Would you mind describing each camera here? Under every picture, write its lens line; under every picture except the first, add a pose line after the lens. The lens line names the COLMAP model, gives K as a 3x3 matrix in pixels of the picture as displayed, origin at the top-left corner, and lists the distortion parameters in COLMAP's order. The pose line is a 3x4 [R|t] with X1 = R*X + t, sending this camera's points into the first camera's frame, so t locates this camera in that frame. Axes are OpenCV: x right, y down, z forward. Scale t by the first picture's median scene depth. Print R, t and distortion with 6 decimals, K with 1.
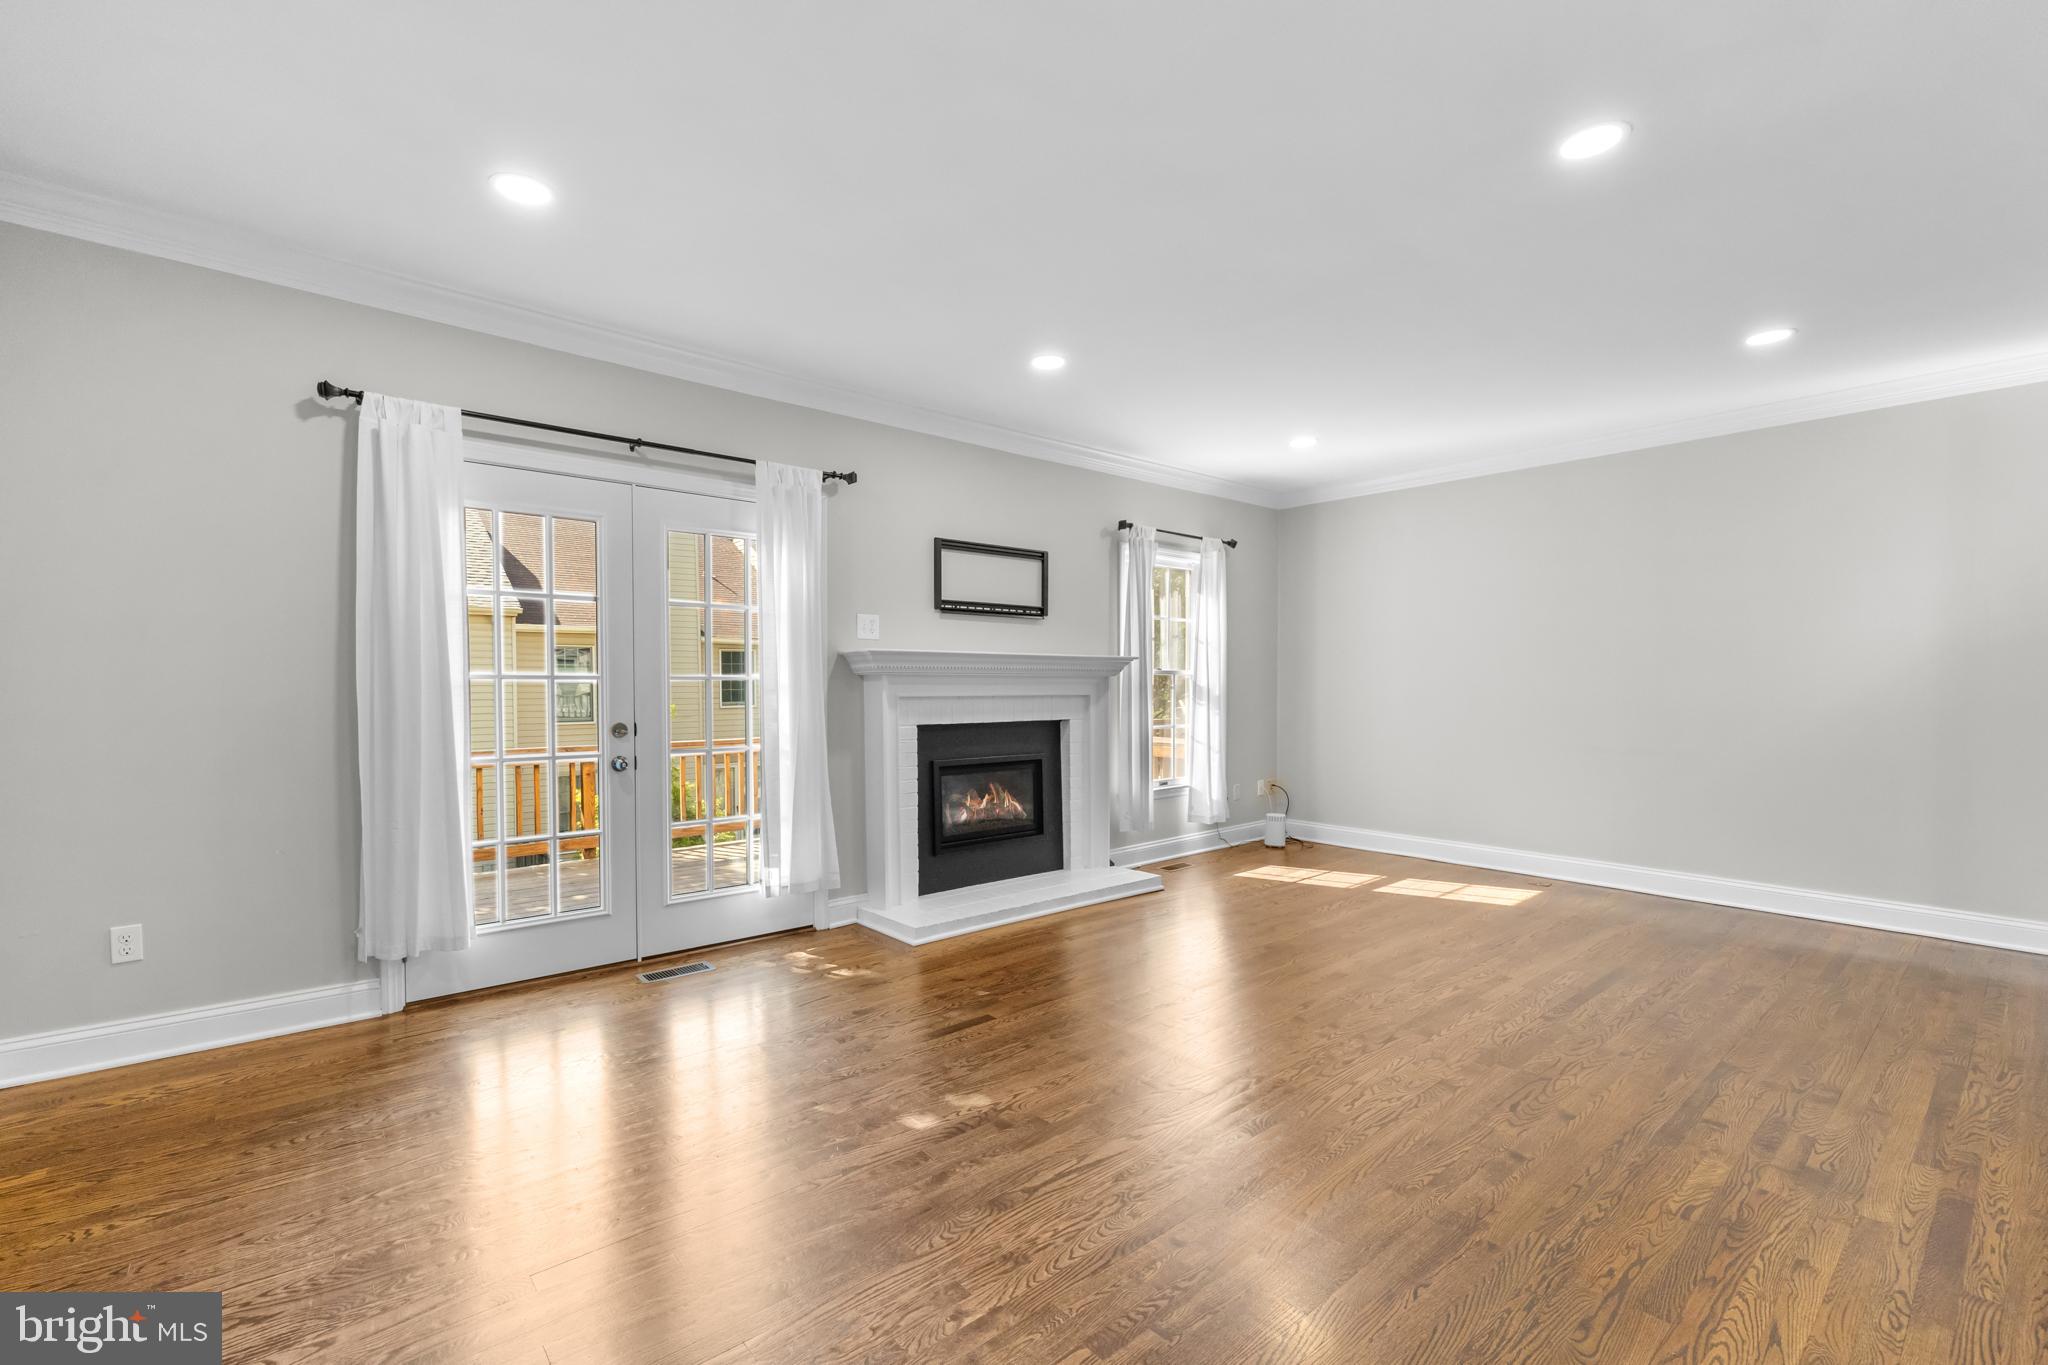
lens RADIAL K [[883.6, 0, 1025.5], [0, 883.6, 703.7], [0, 0, 1]] dist [0.000390, 0.000127]
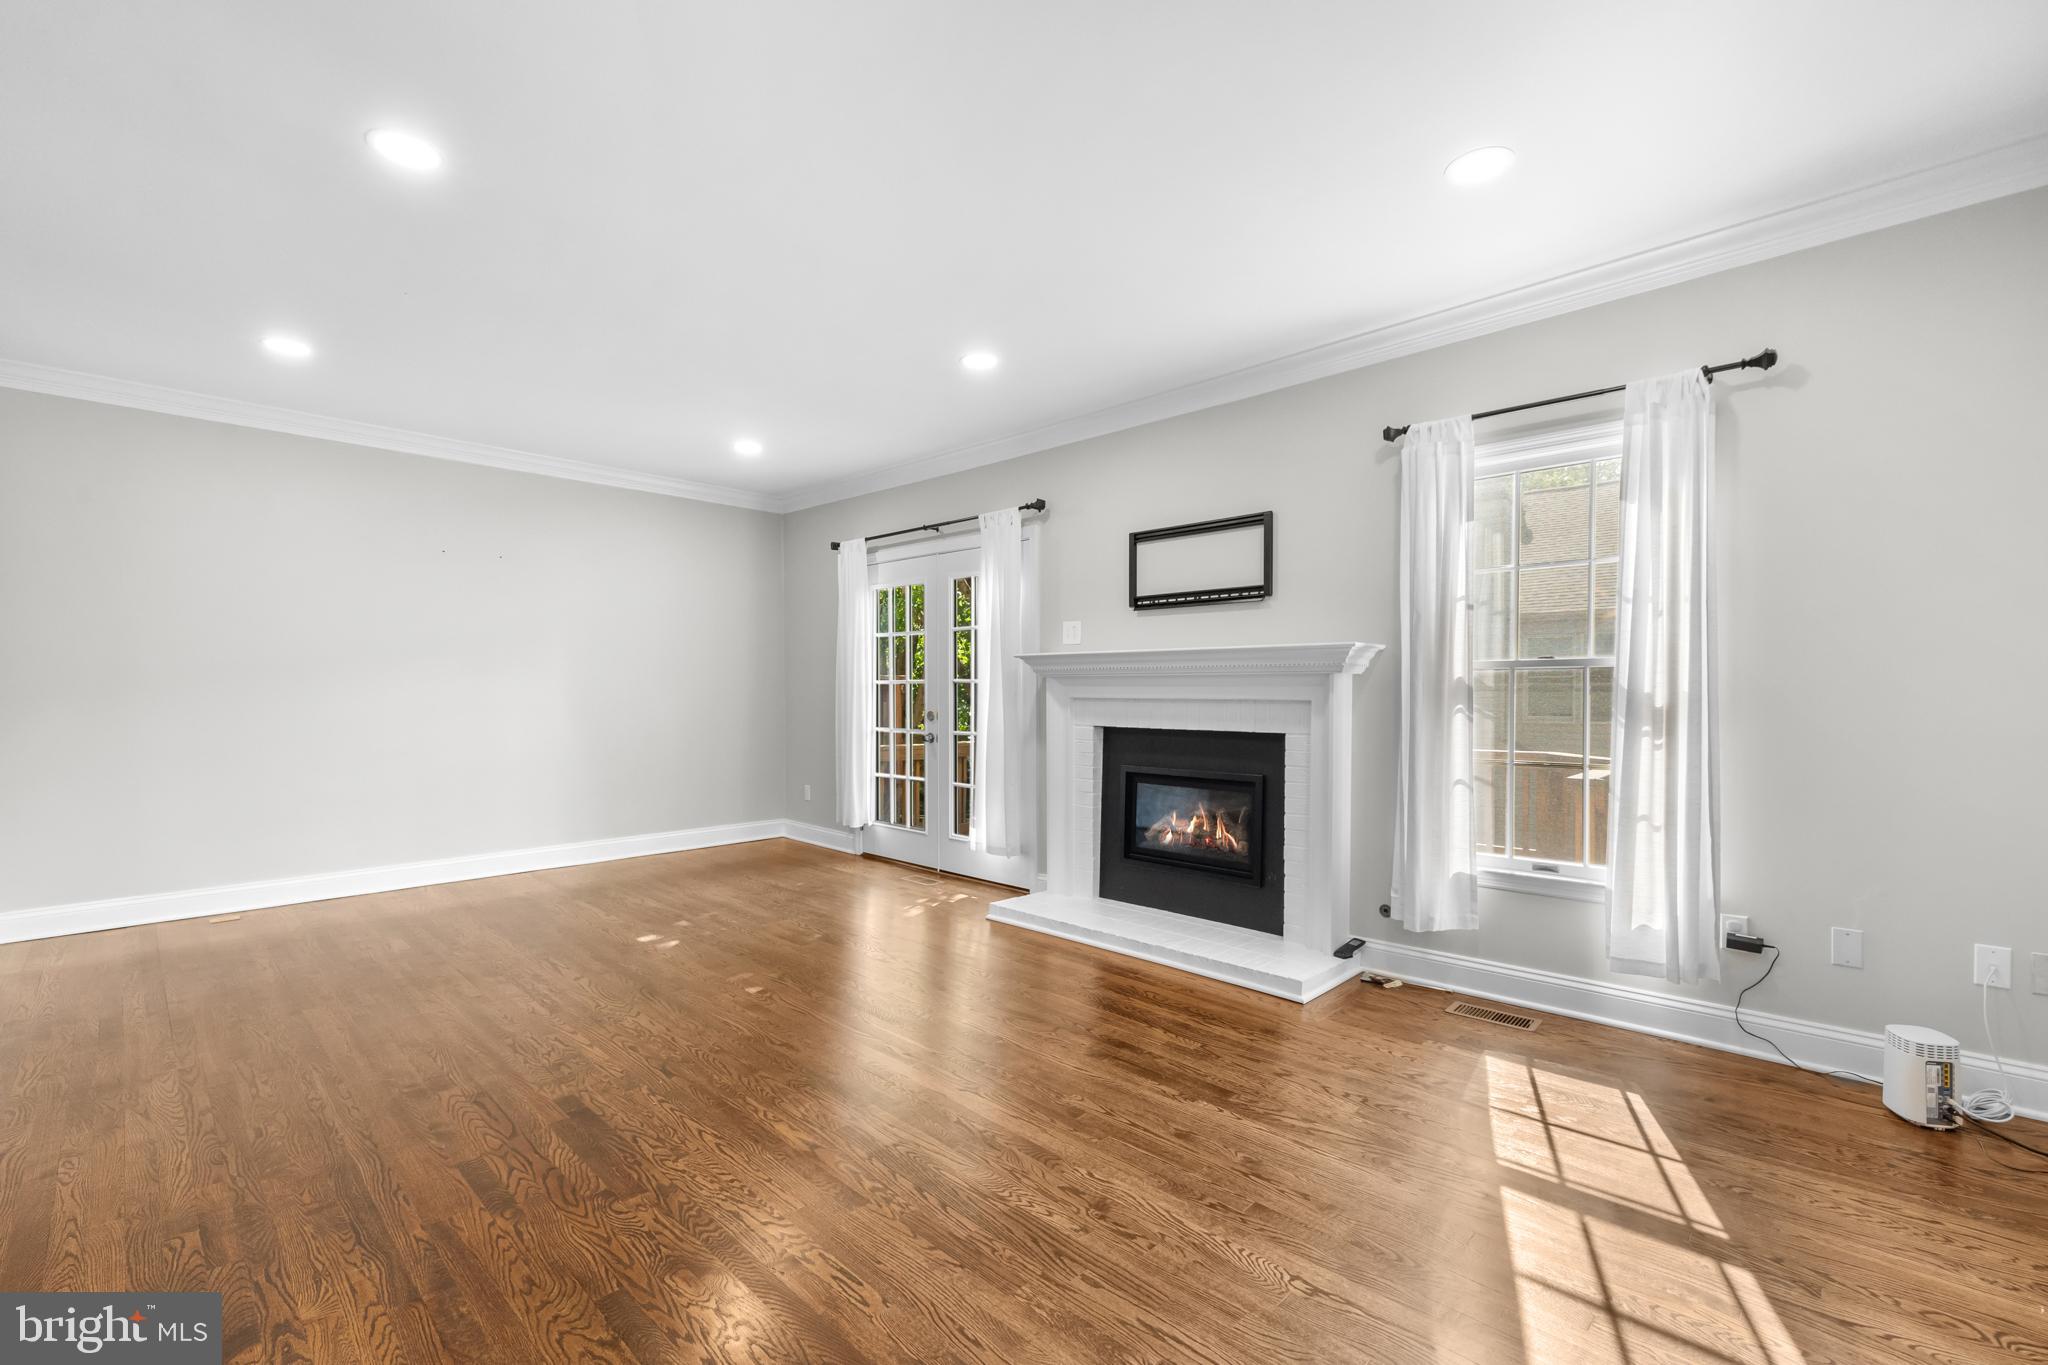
lens RADIAL K [[883.6, 0, 1025.5], [0, 883.6, 703.7], [0, 0, 1]] dist [0.000390, 0.000127]
pose [[0.088742, 0.016561, -0.995917, 0.933417], [-0.023930, 0.999609, 0.014490, -0.015043], [0.995767, 0.022546, 0.089103, 0.886097]]
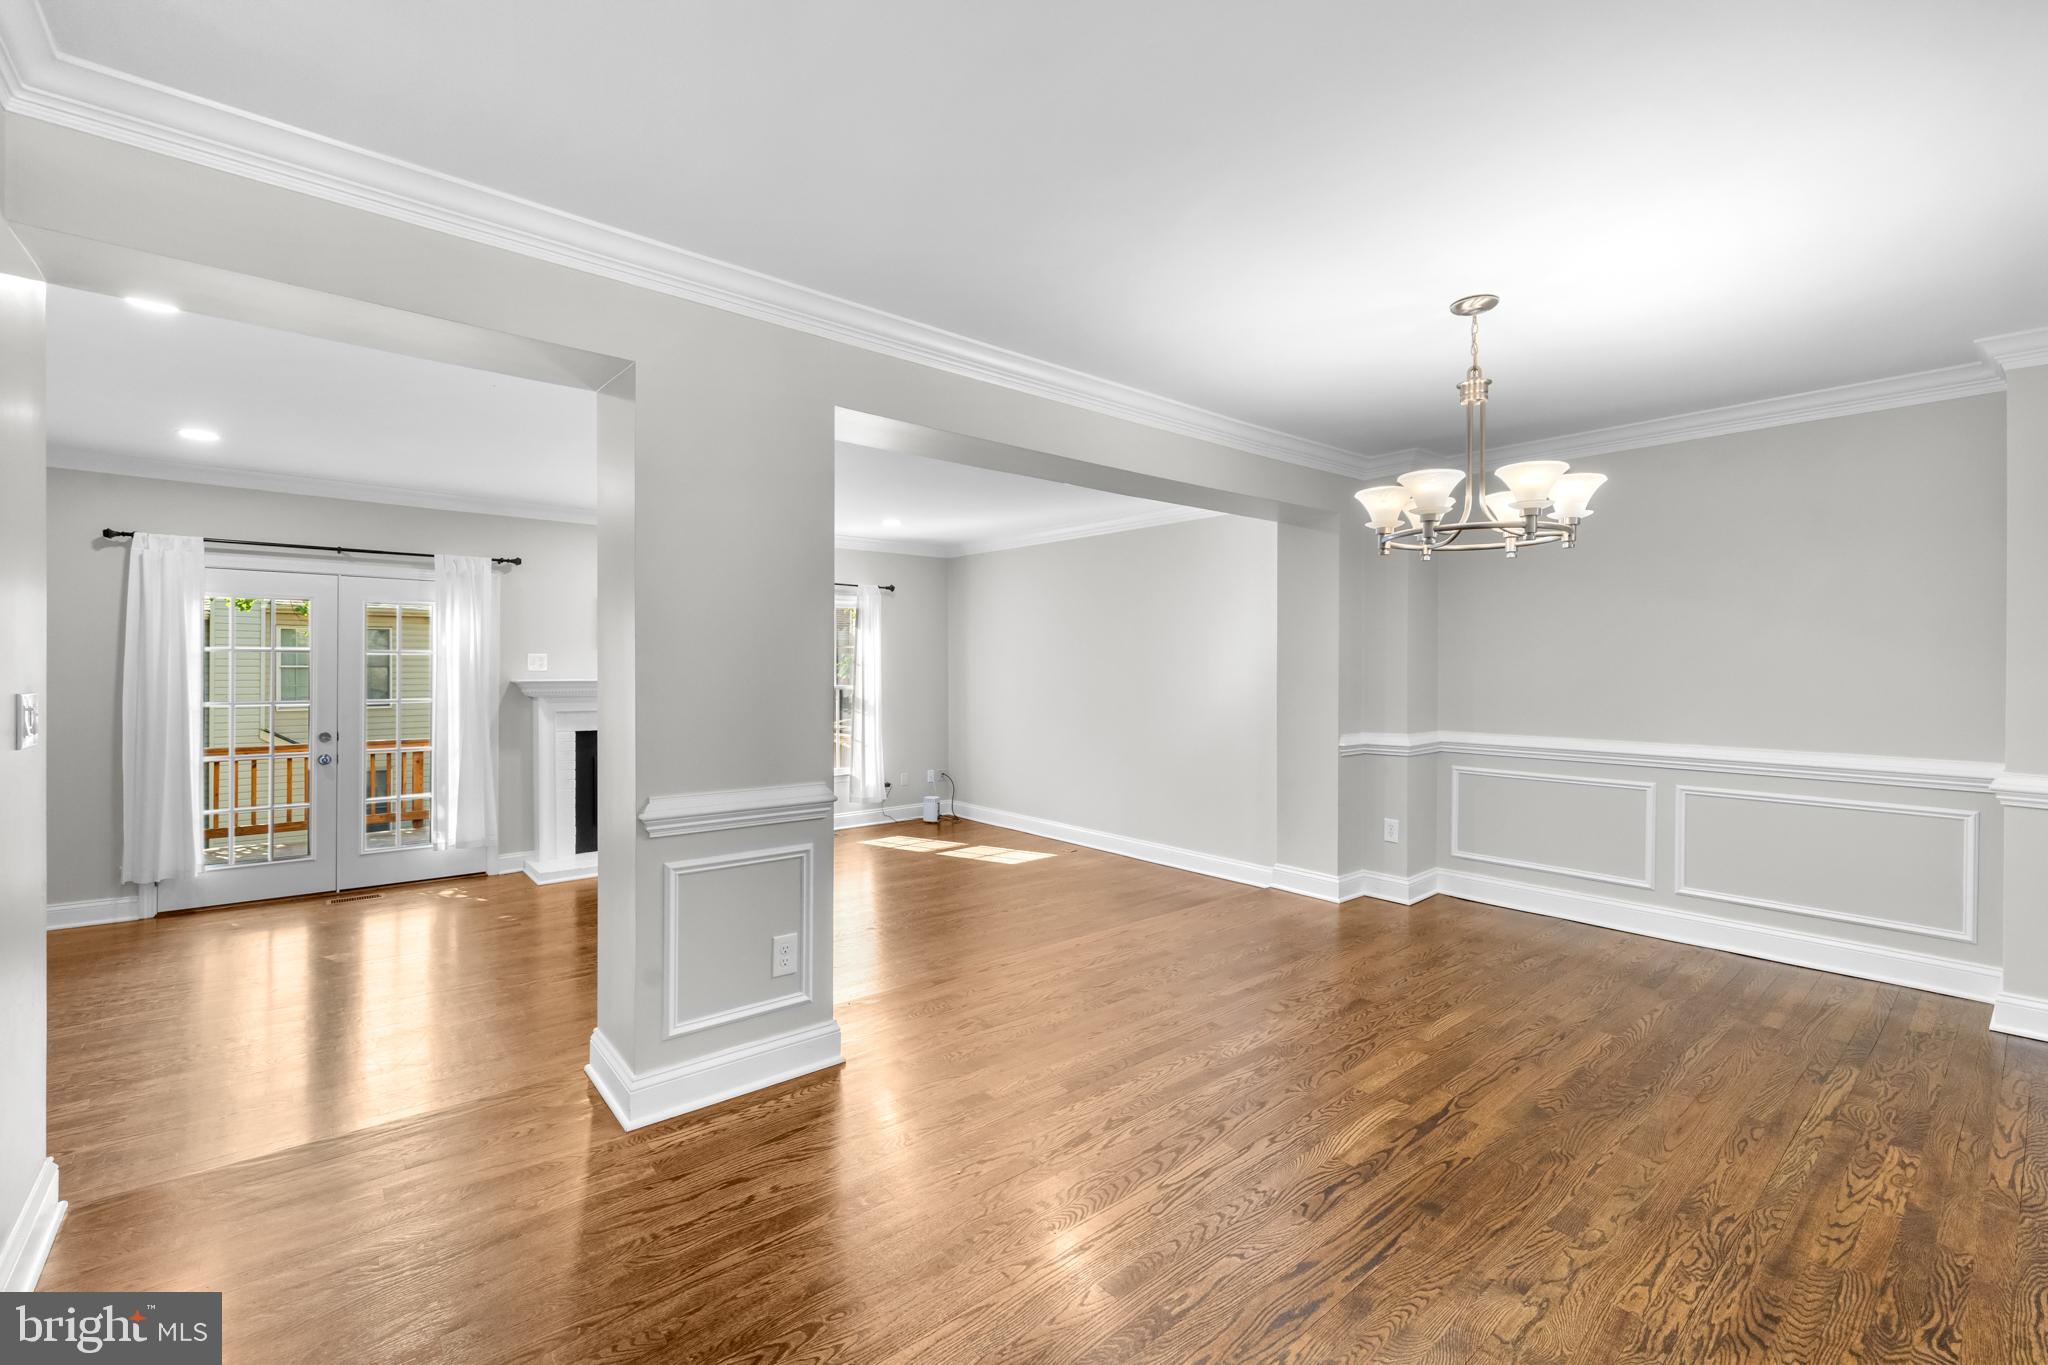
lens RADIAL K [[869.1, 0, 1016.5], [0, 869.1, 663.0], [0, 0, 1]] dist [0.000143, 0.000130]
pose [[0.999797, 0.004515, -0.019650, 0.648261], [-0.005043, 0.999625, -0.026931, -0.054753], [0.019521, 0.027025, 0.999444, -0.401937]]
